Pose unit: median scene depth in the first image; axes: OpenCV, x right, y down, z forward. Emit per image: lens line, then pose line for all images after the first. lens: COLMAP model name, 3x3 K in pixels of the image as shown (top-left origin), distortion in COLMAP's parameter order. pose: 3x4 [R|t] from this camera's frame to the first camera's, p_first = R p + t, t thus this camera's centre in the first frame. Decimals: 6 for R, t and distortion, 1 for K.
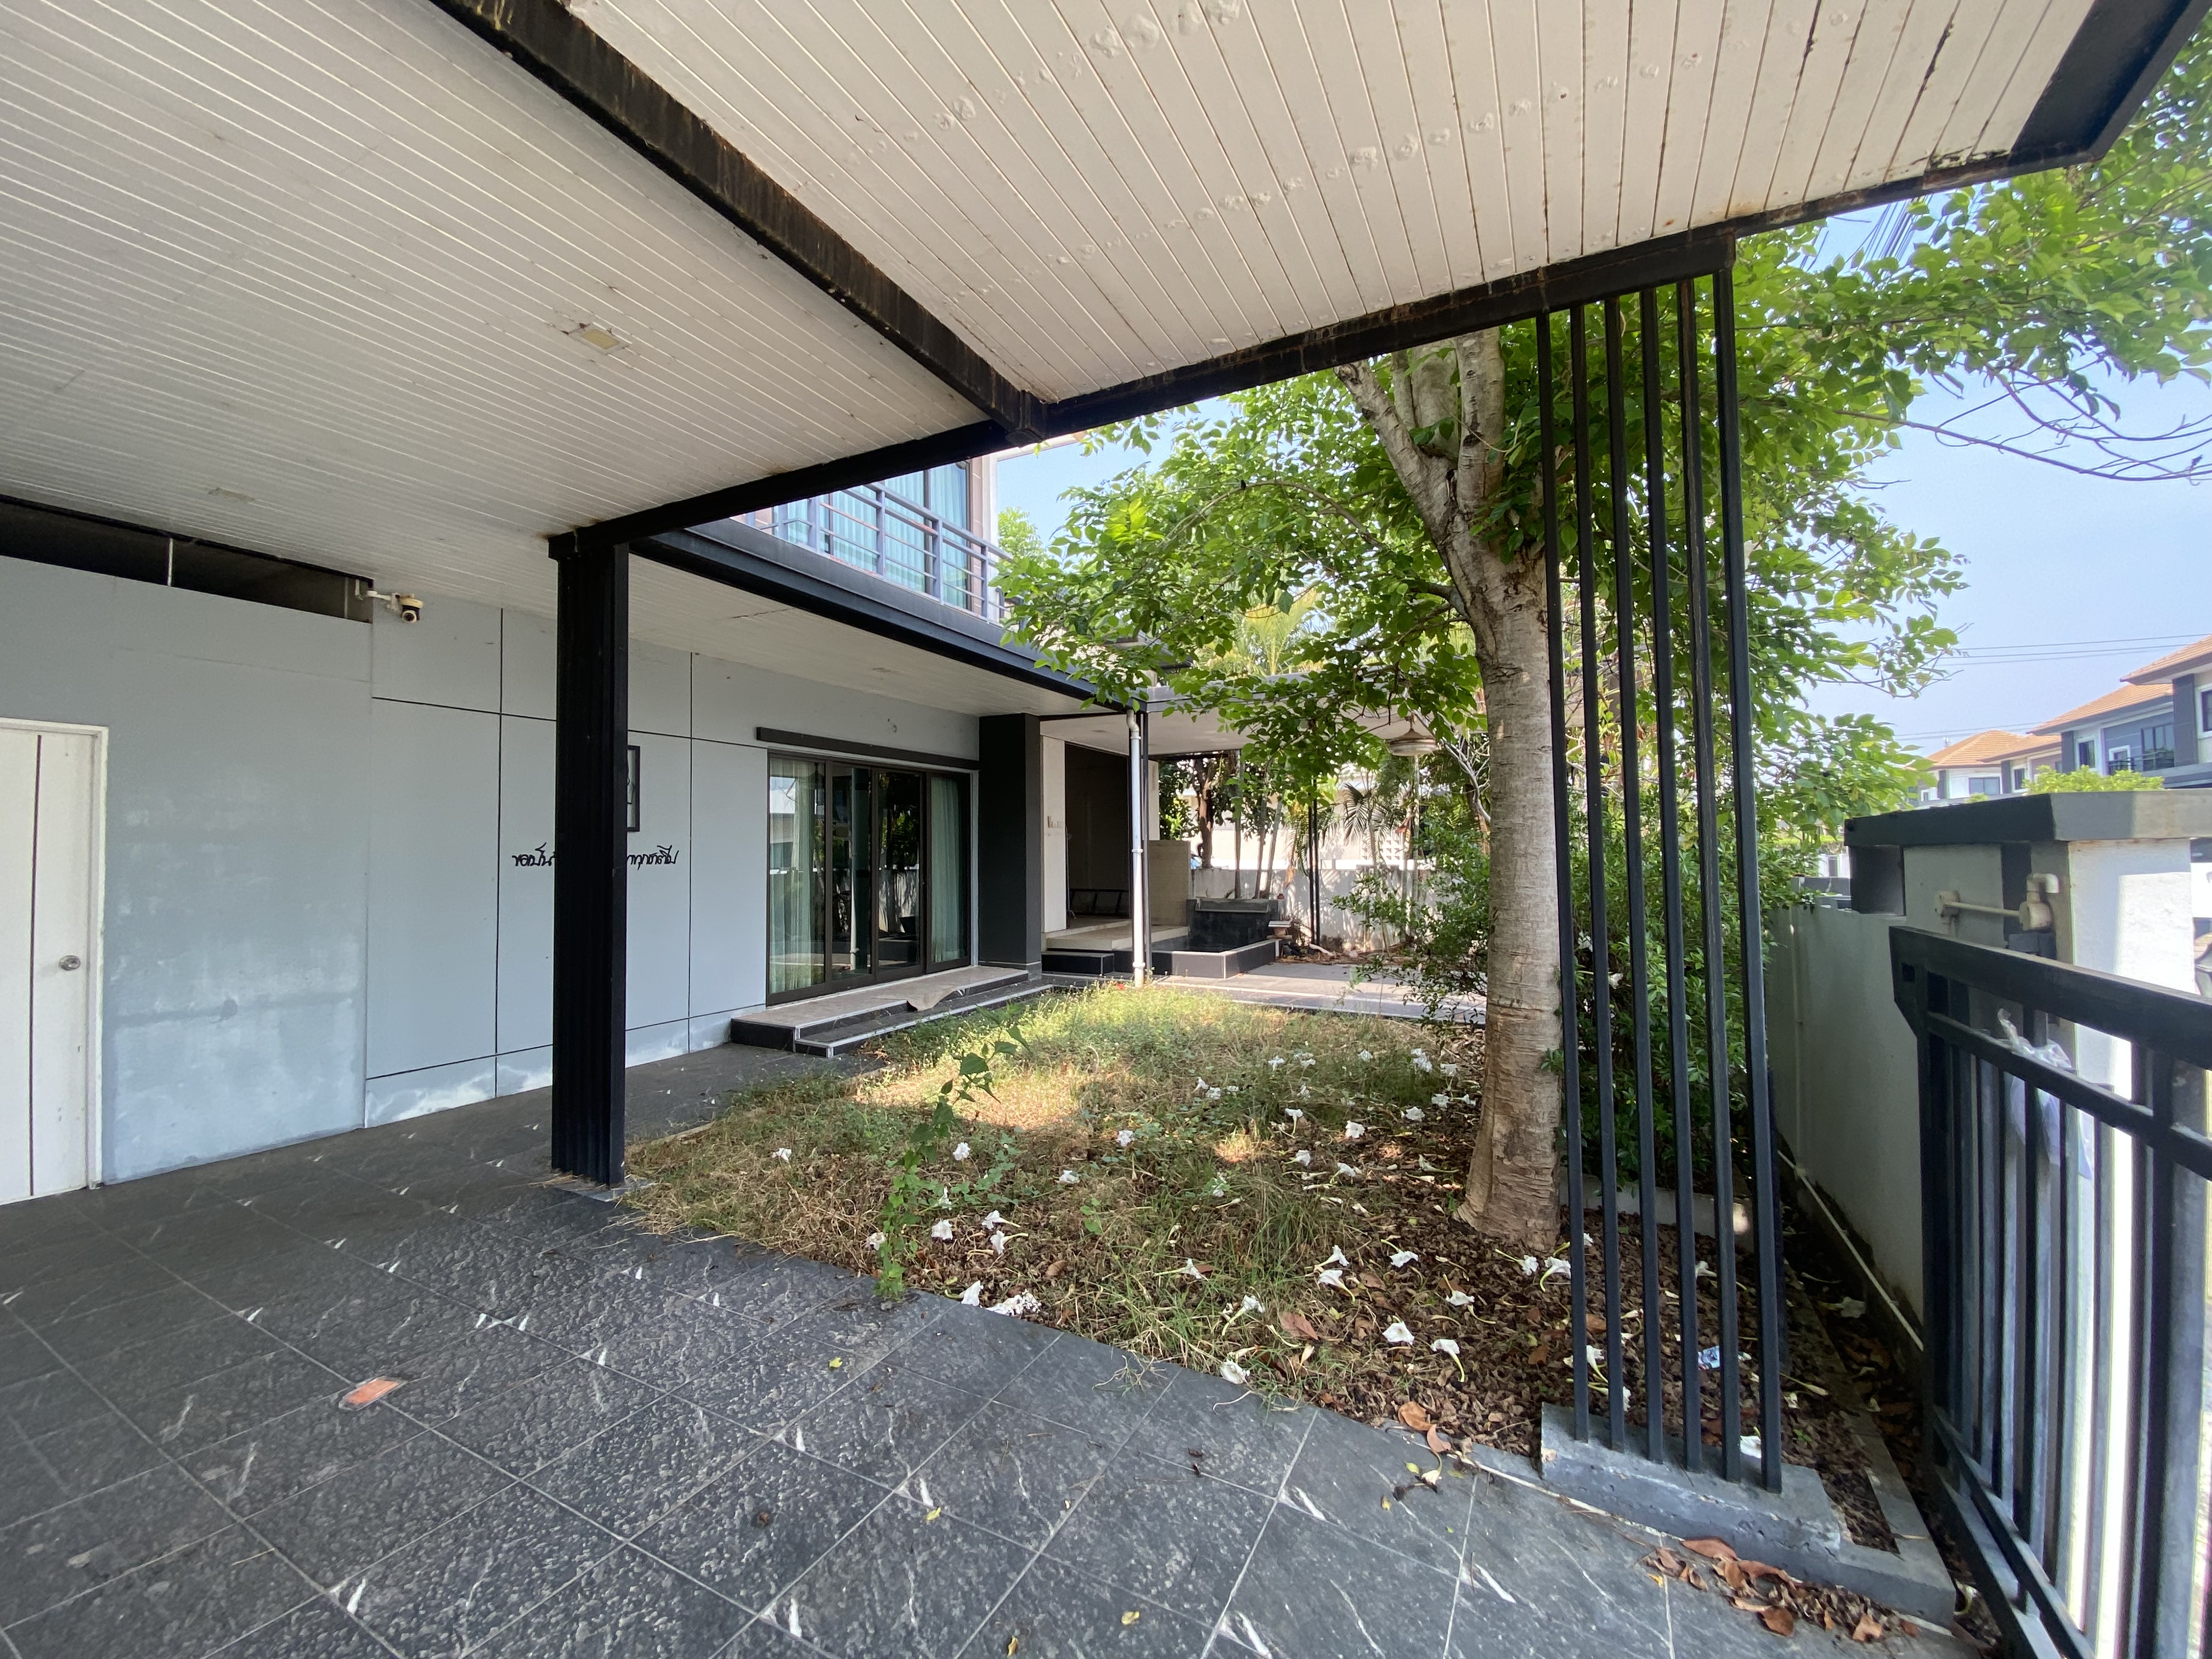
lens RADIAL K [[905.7, 0, 1106.0], [0, 905.7, 829.5], [0, 0, 1]] dist [-0.001511, -0.000313]
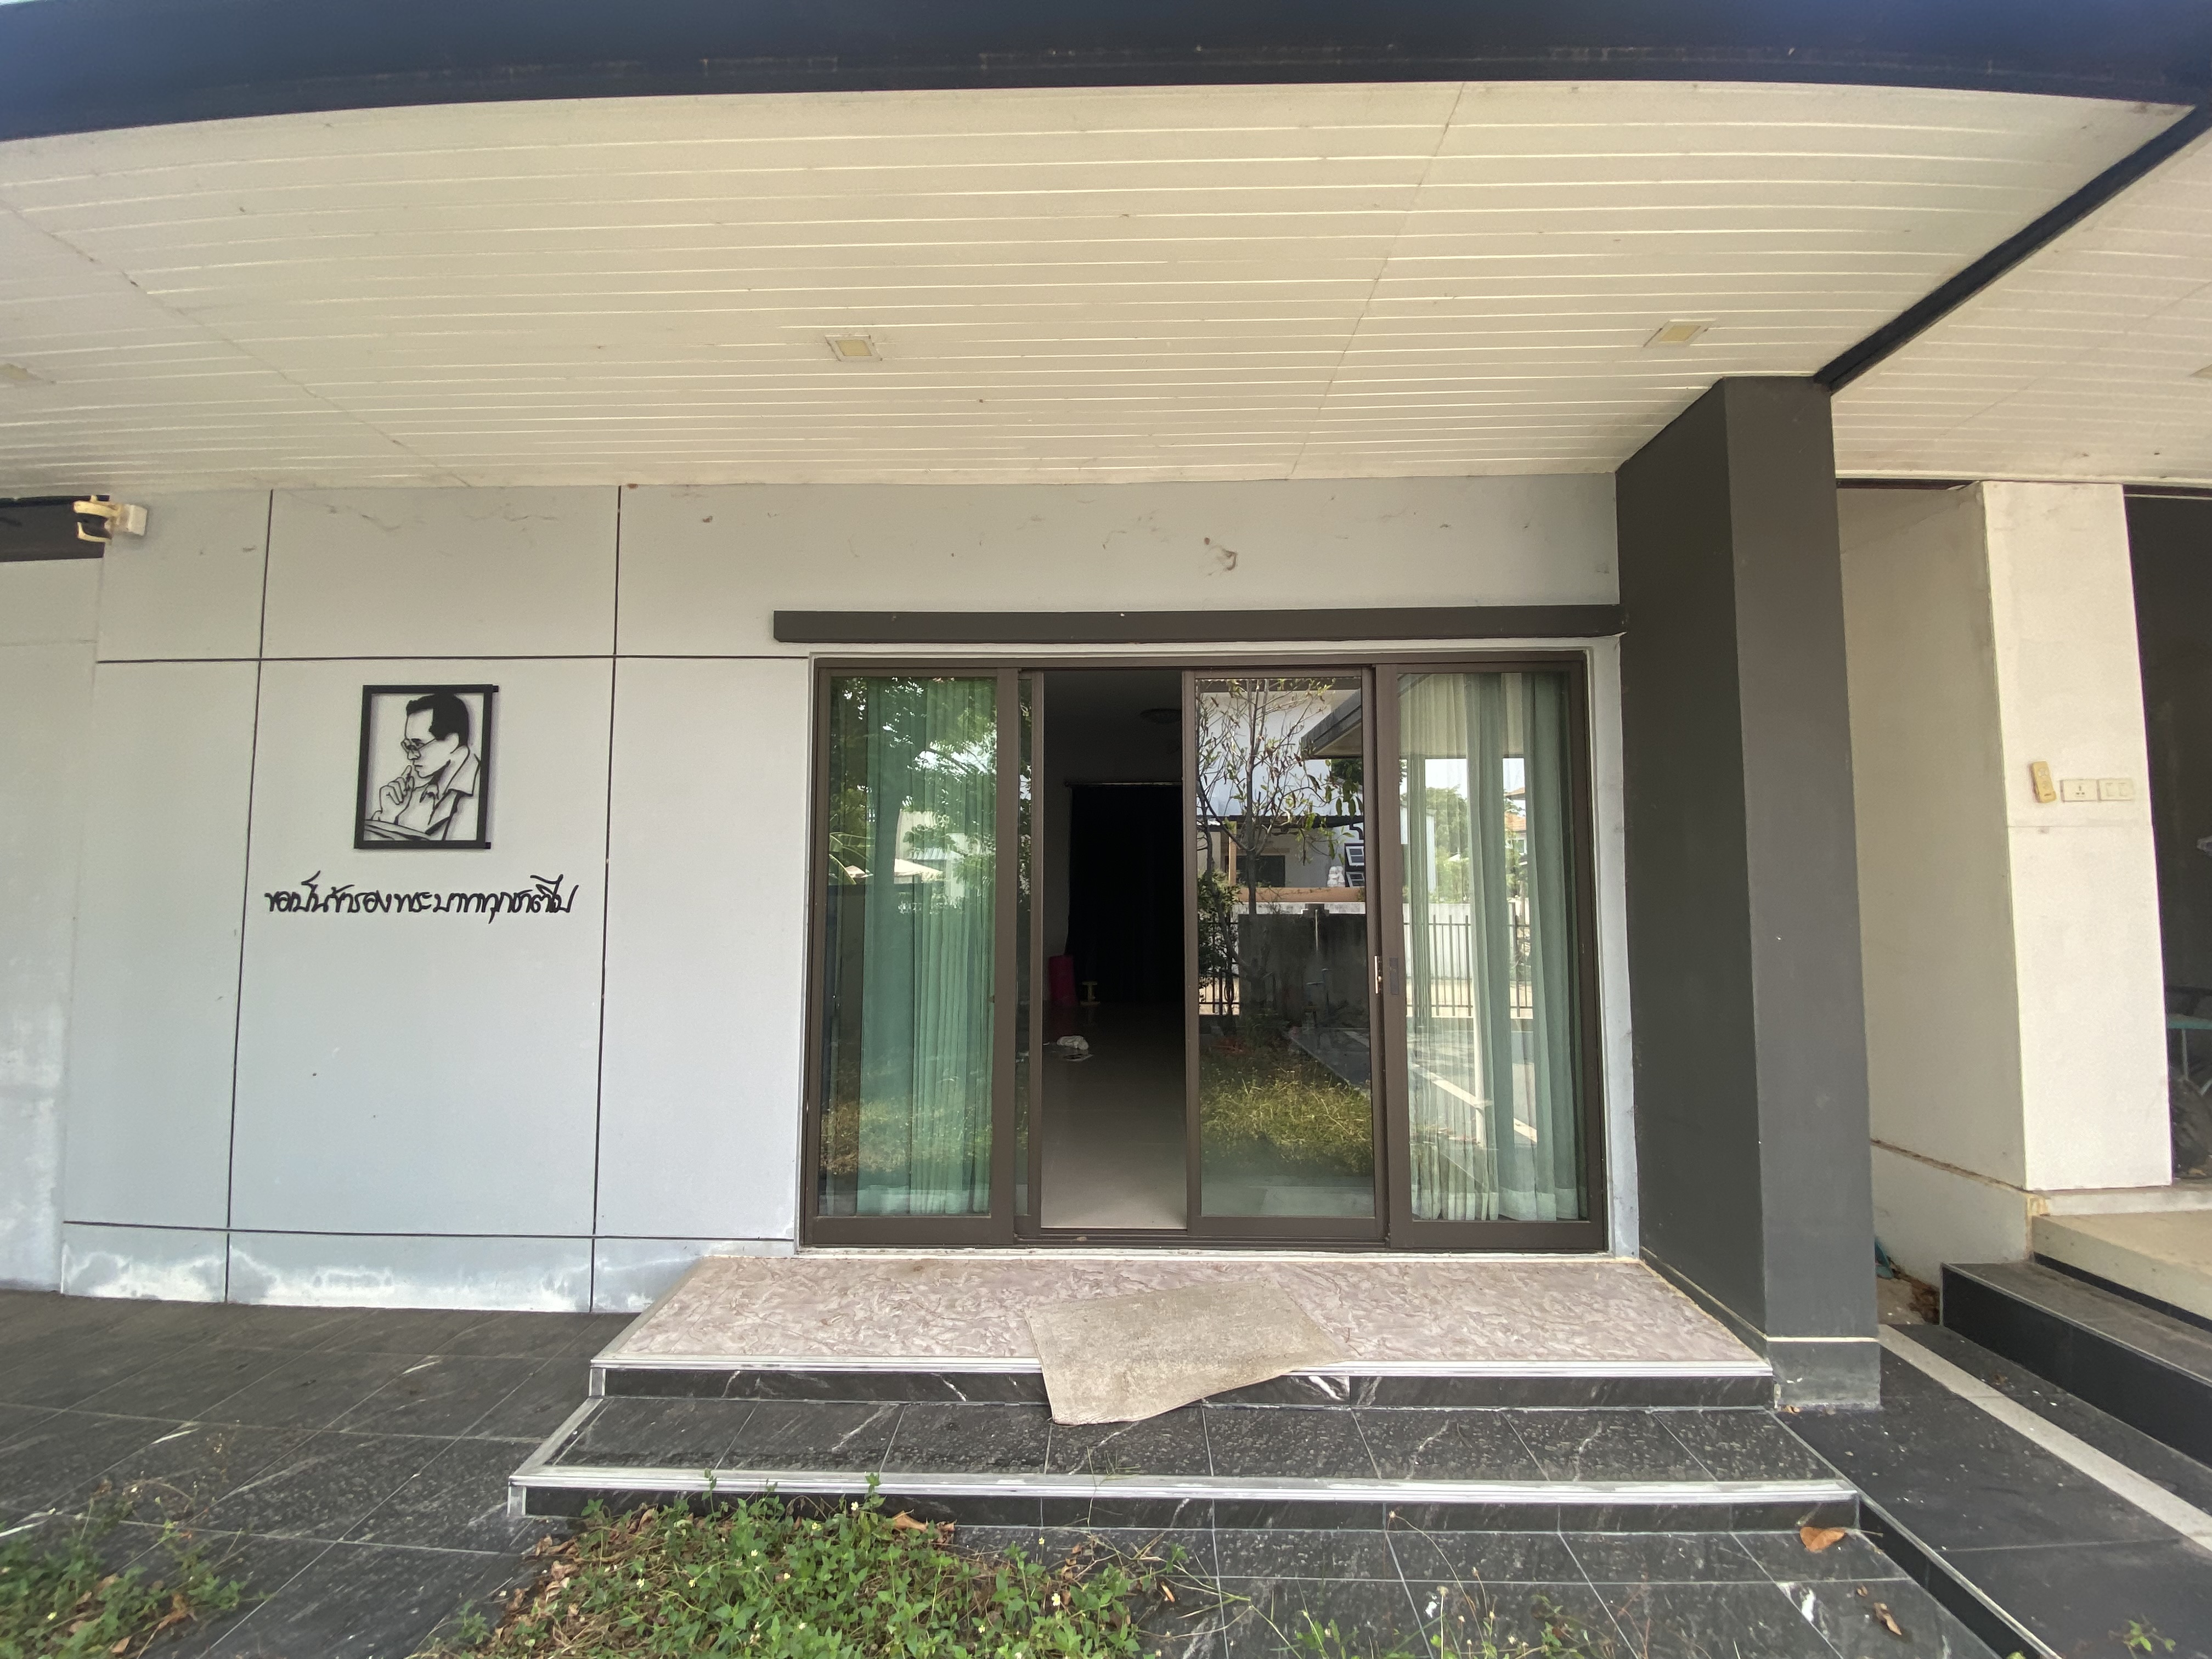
lens RADIAL K [[913.0, 0, 1106.0], [0, 913.0, 829.5], [0, 0, 1]] dist [0.000845, -0.010301]
pose [[0.432760, -0.049287, -0.900161, 0.102402], [0.020314, 0.998784, -0.044921, 0.021498], [0.901280, 0.001154, 0.433235, 1.068499]]
